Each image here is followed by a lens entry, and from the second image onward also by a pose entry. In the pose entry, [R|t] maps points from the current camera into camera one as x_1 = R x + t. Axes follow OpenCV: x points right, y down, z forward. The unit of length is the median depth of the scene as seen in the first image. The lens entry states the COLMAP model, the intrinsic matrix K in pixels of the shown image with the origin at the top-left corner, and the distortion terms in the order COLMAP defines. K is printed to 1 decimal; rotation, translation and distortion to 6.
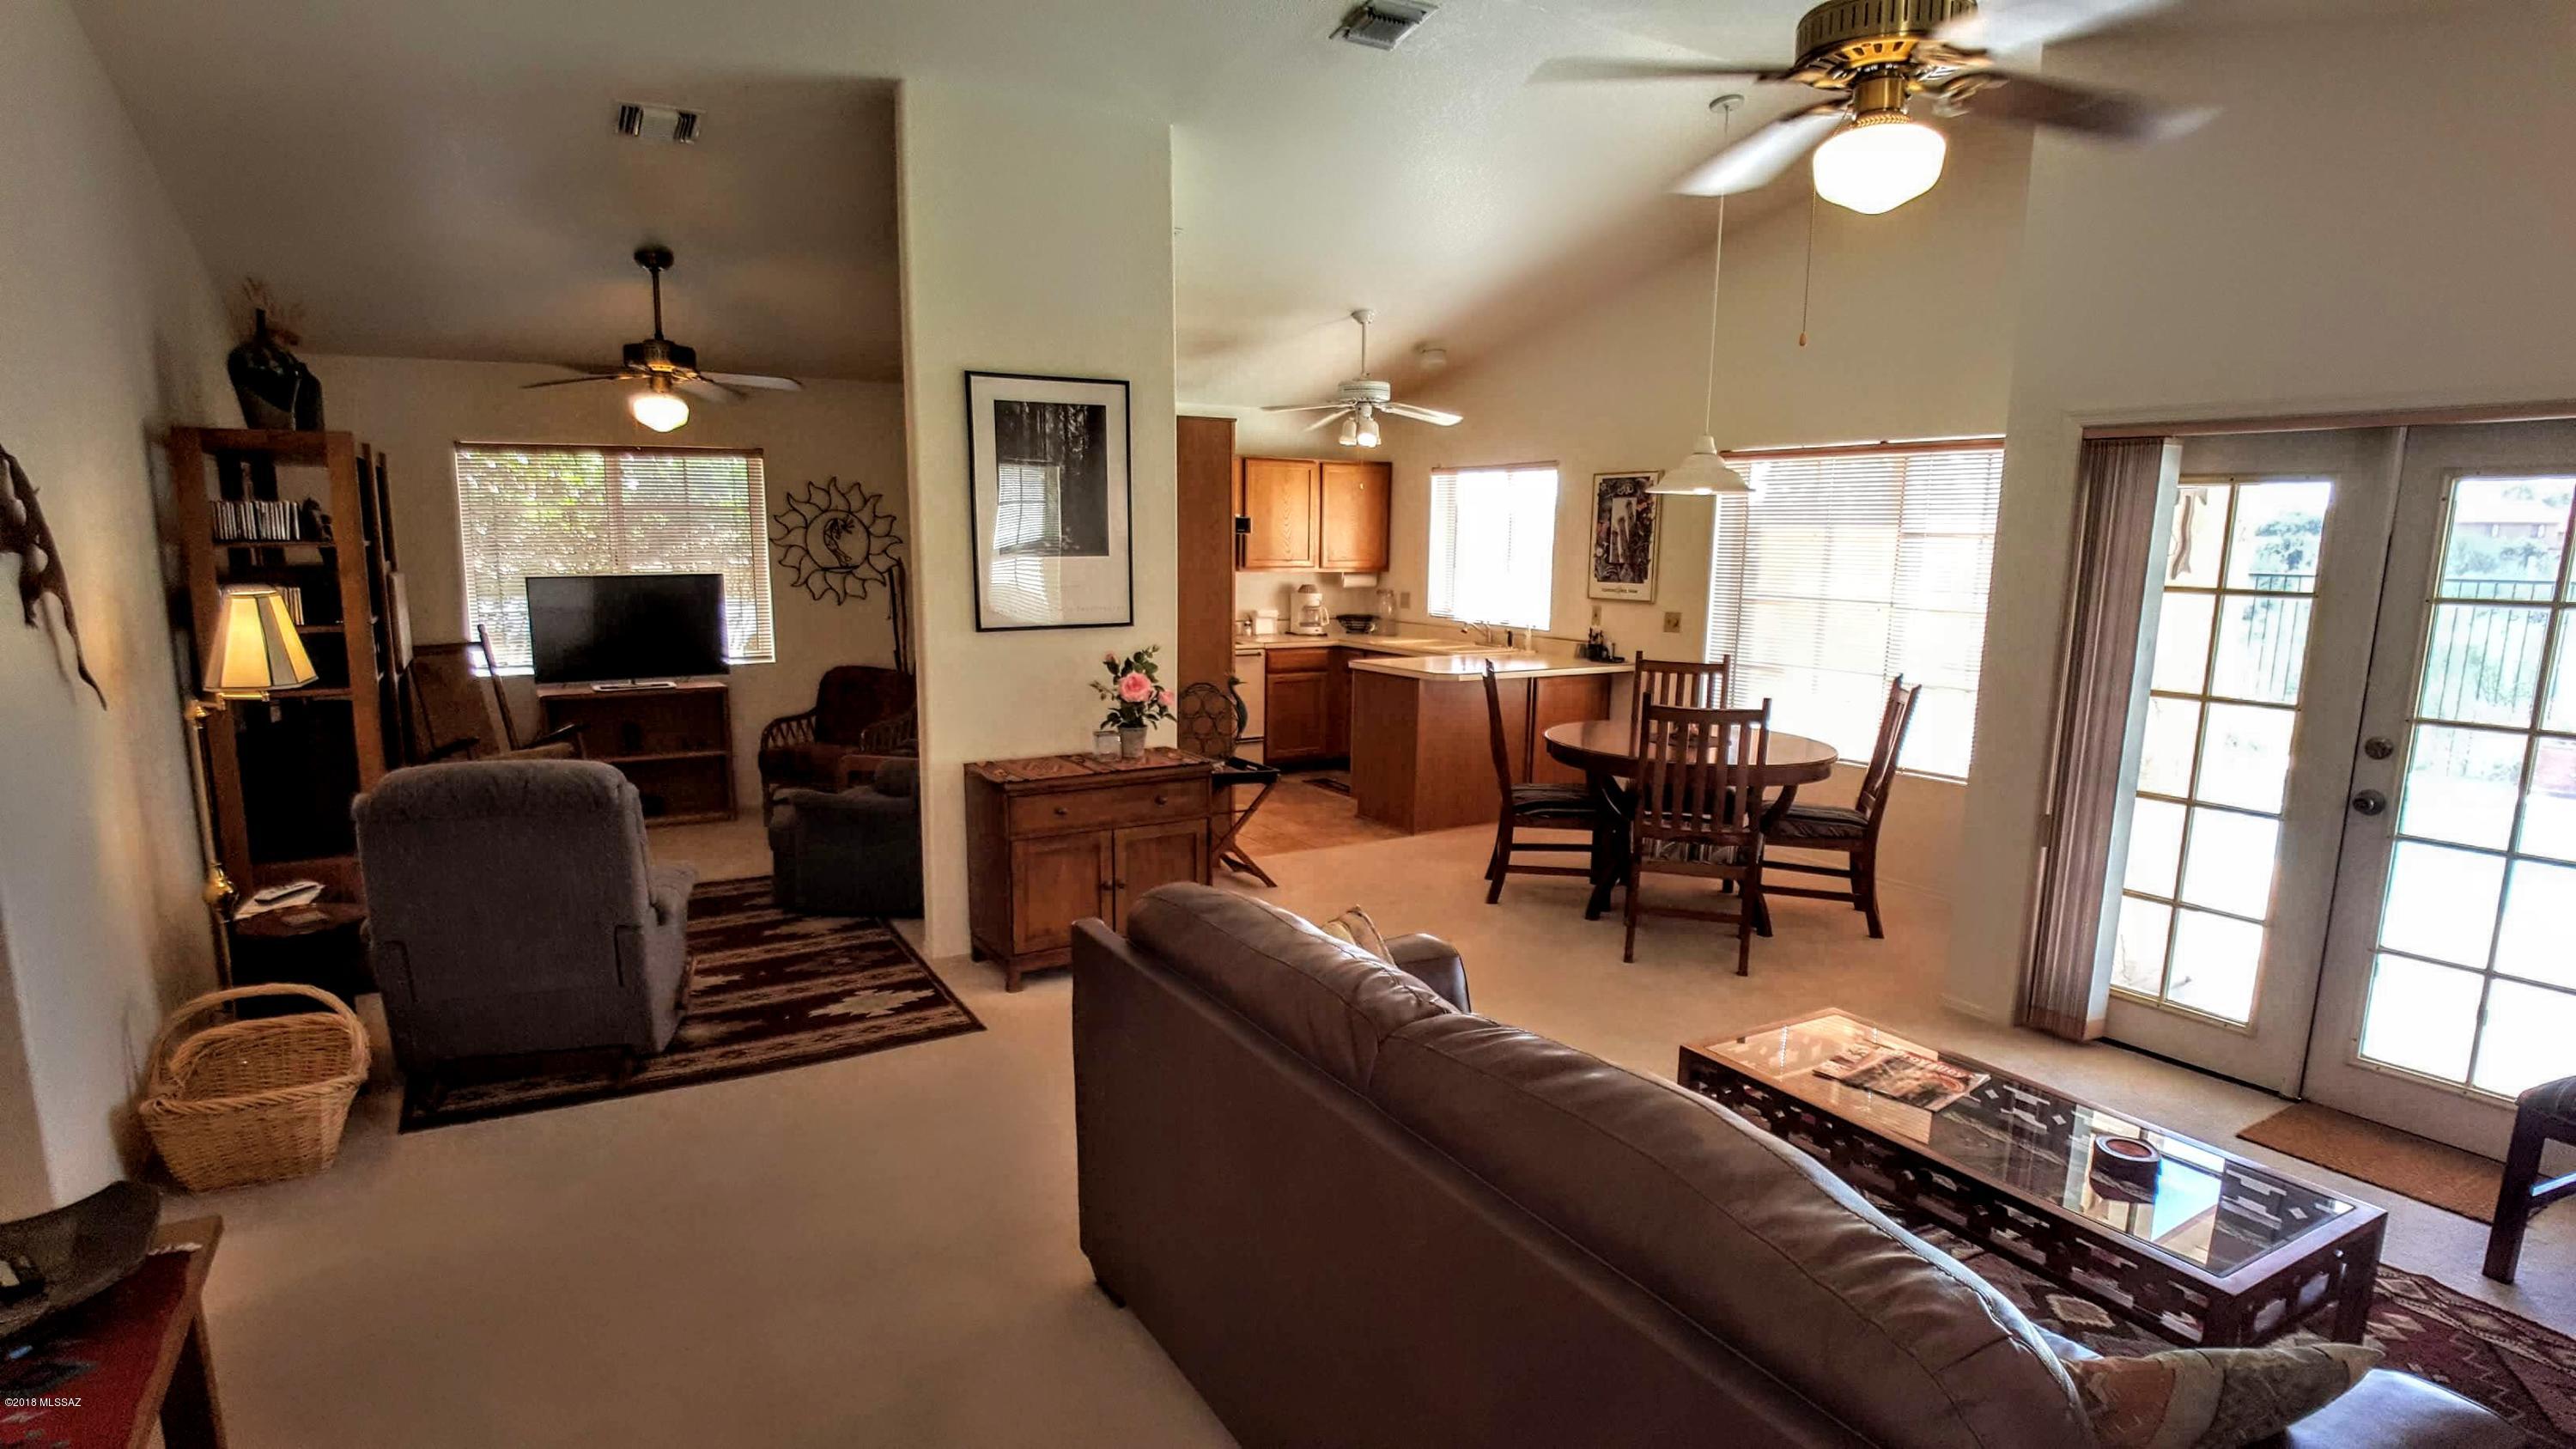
lens RADIAL K [[1306.4, 0, 1260.4], [0, 1306.4, 775.6], [0, 0, 1]] dist [0.002231, -0.013801]
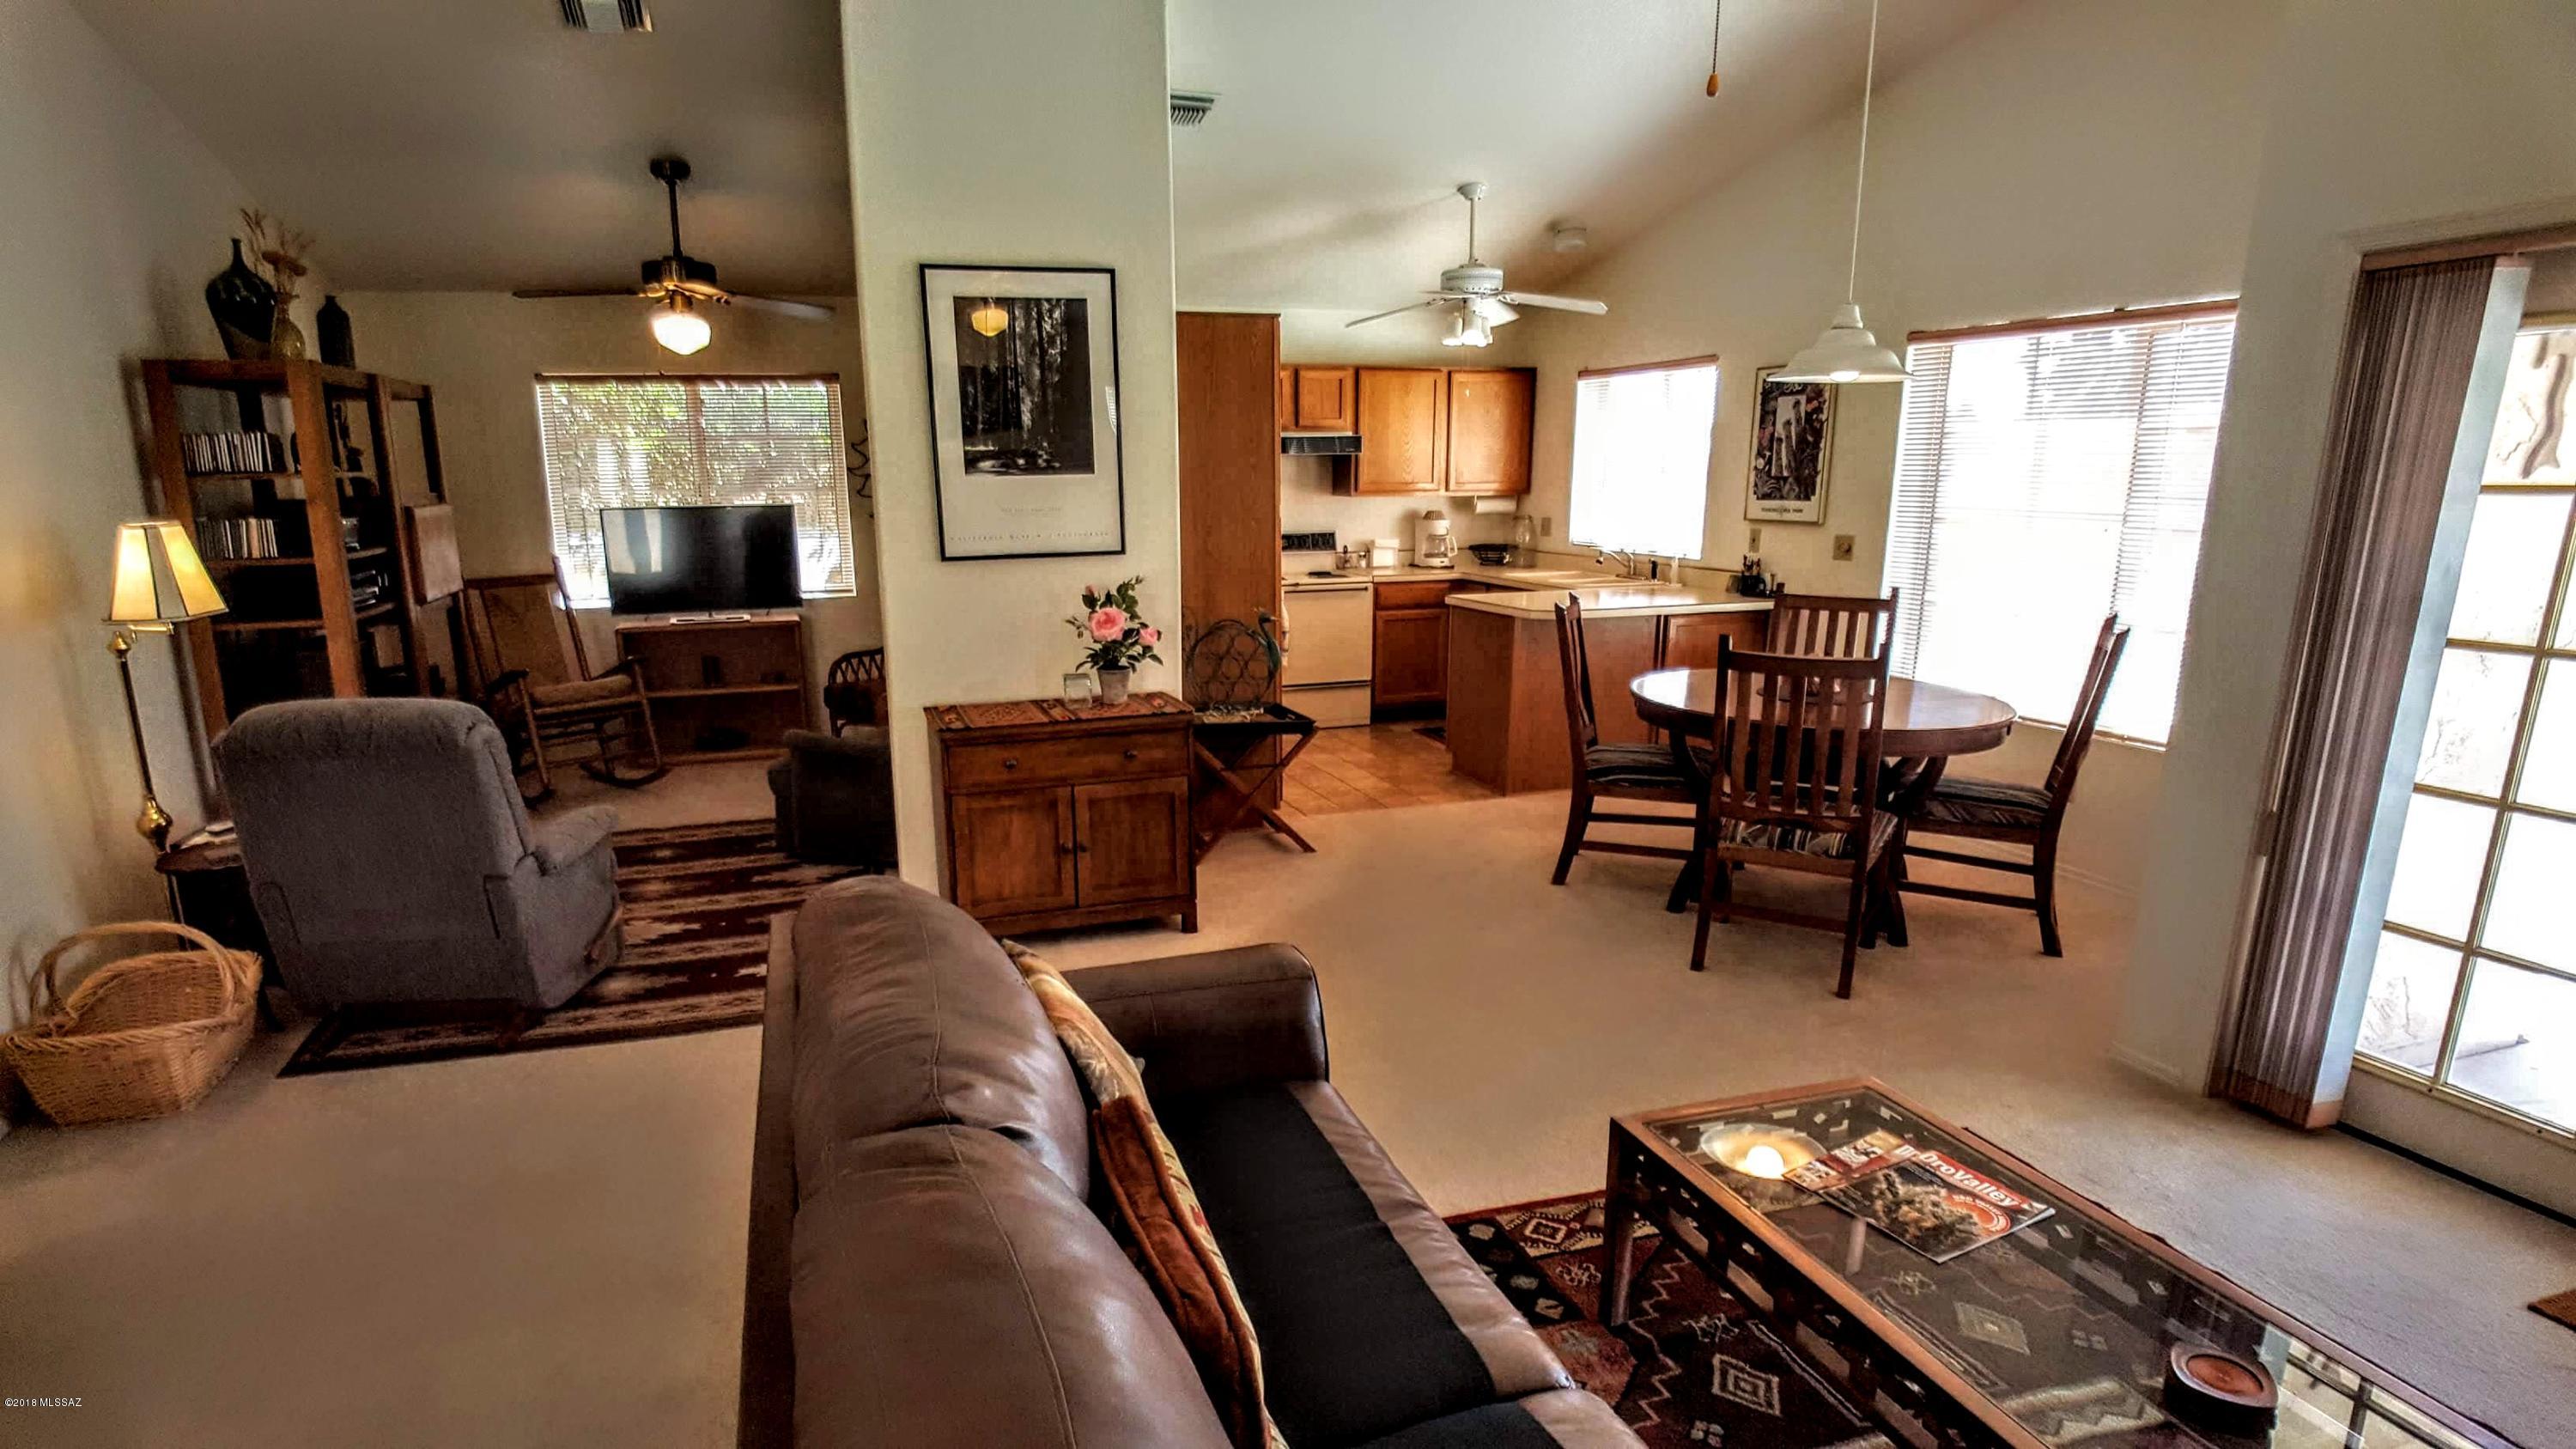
lens RADIAL K [[1303.8, 0, 1209.7], [0, 1303.8, 789.7], [0, 0, 1]] dist [0.001381, -0.012090]
pose [[0.974167, 0.034860, -0.223123, 0.145301], [-0.021513, 0.997846, 0.061972, -0.010622], [0.224803, -0.055571, 0.972818, 0.135225]]
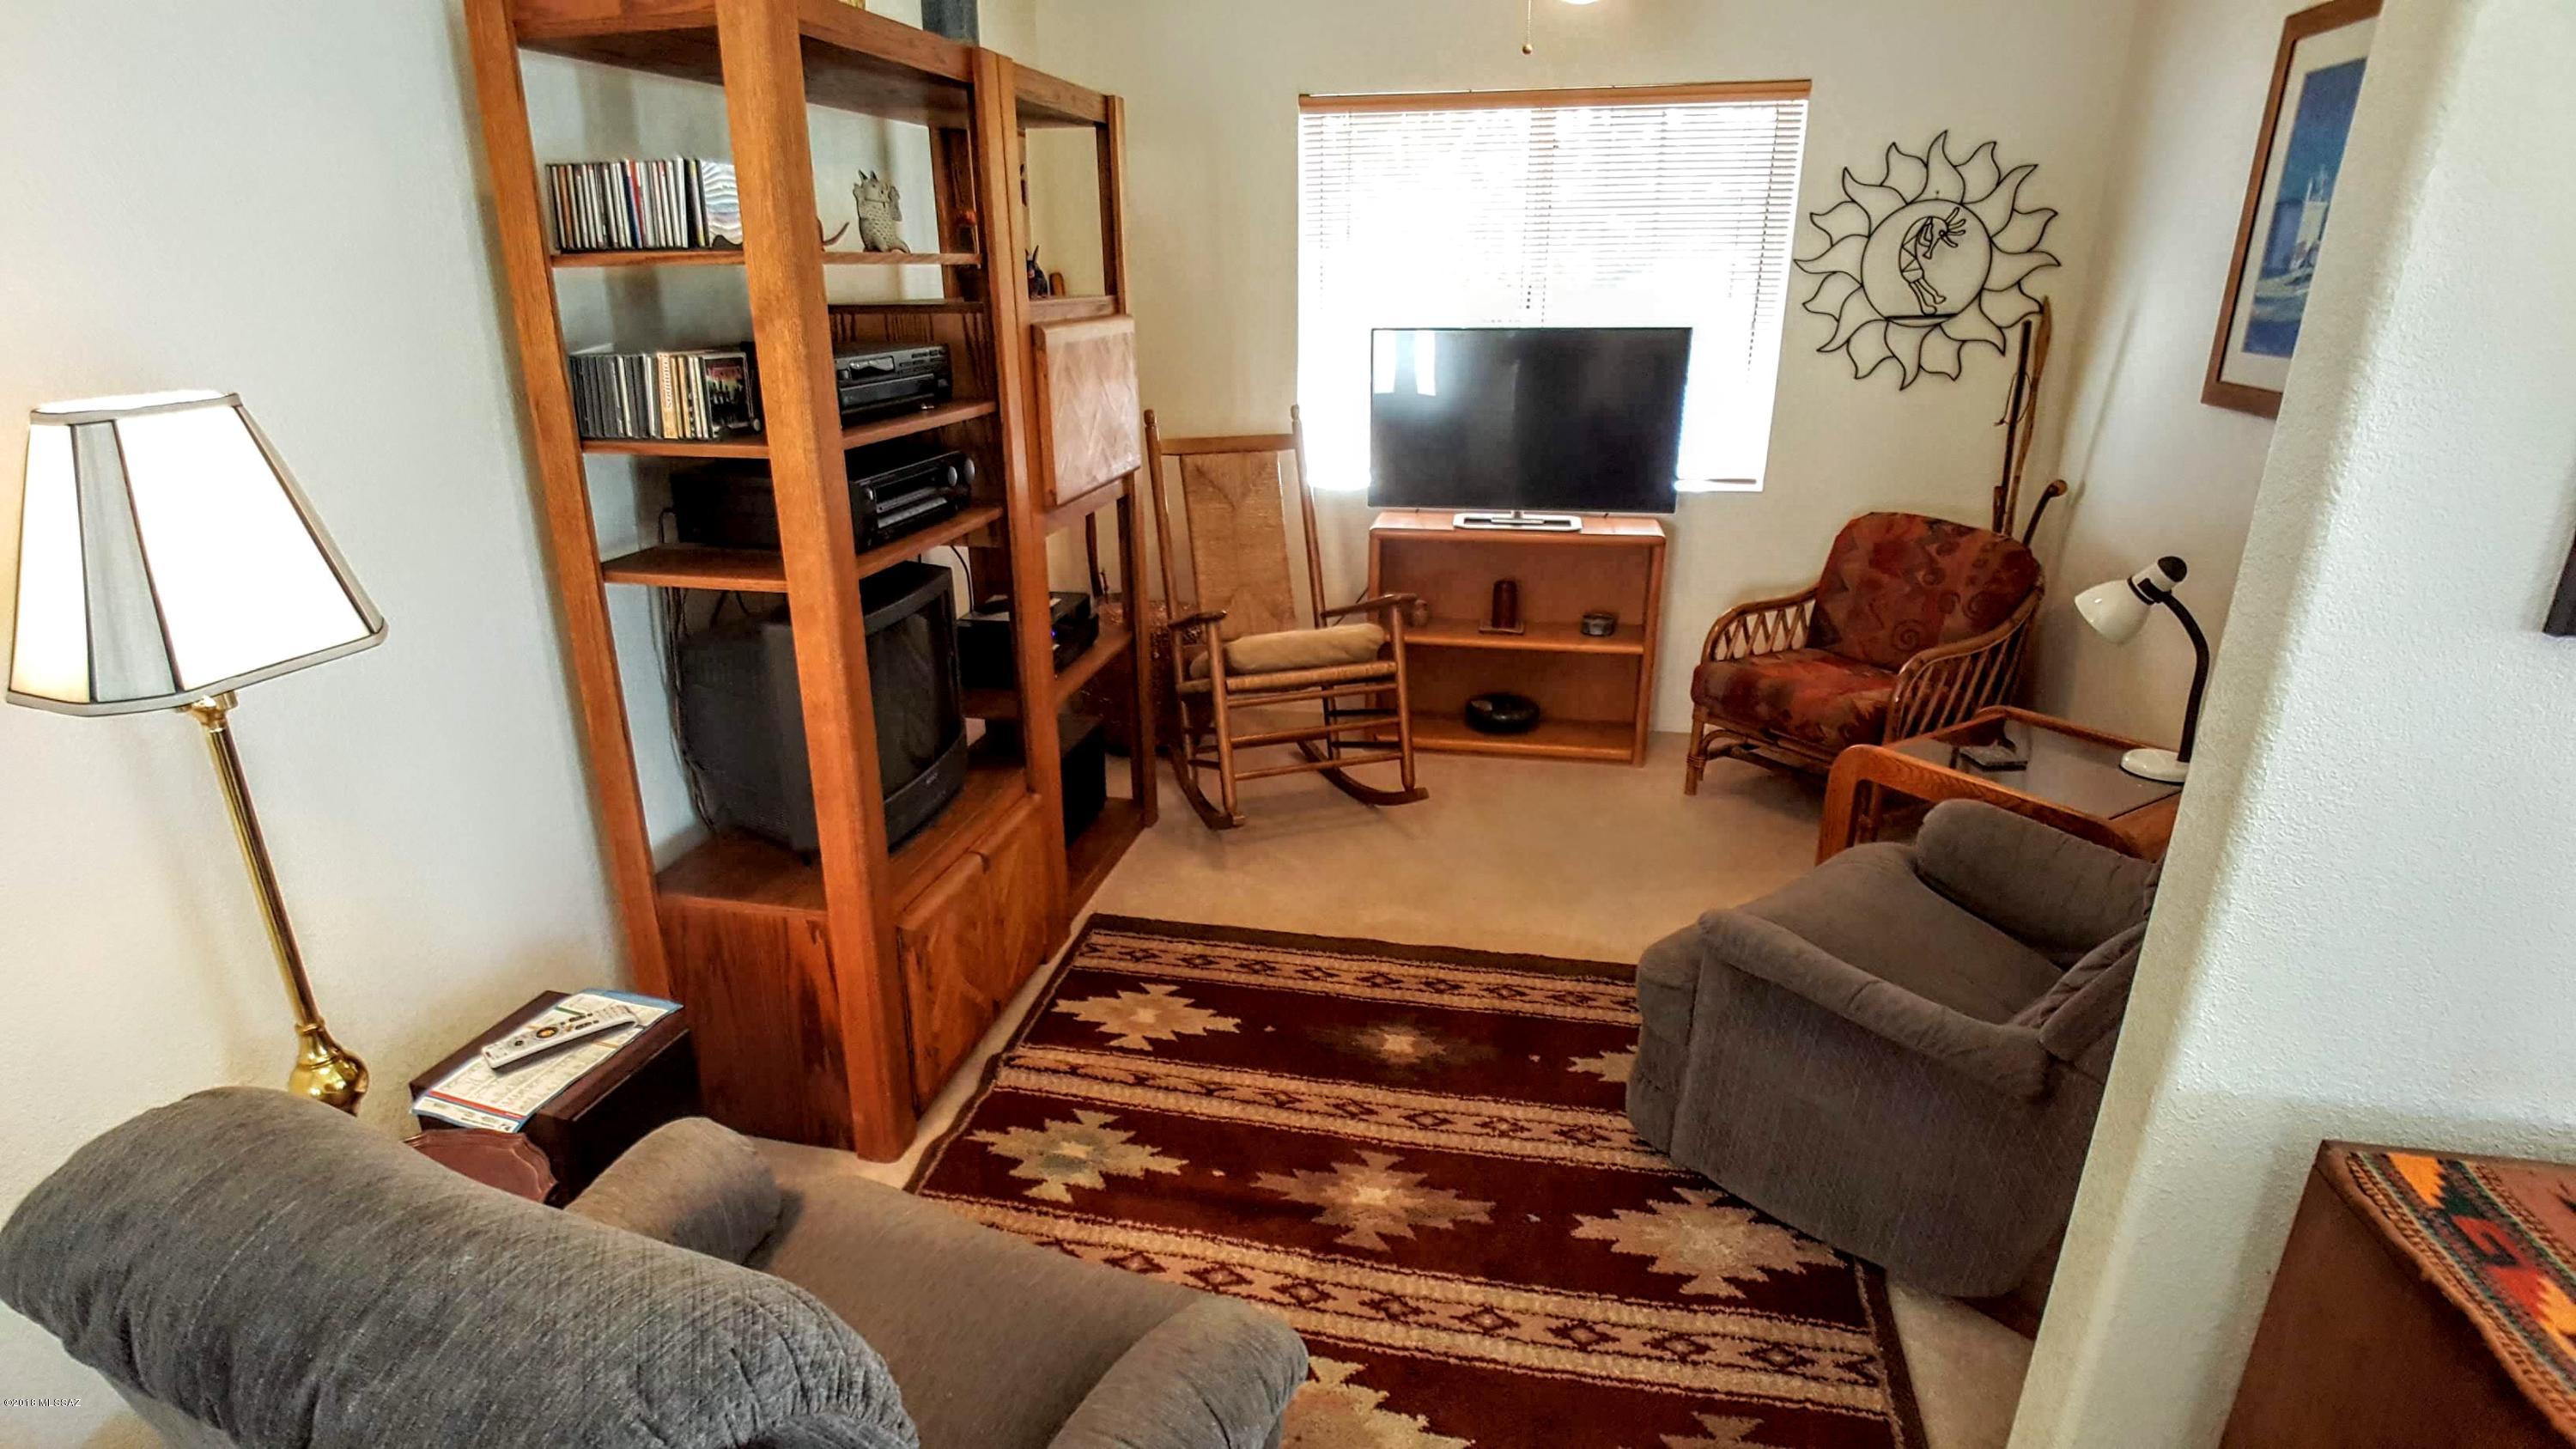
lens RADIAL K [[1307.2, 0, 1295.5], [0, 1307.2, 738.1], [0, 0, 1]] dist [0.046831, -0.035975]
pose [[0.757109, 0.211809, -0.618000, -0.202307], [-0.111561, 0.974005, 0.197151, -0.097519], [0.643693, -0.080320, 0.761057, 0.578299]]
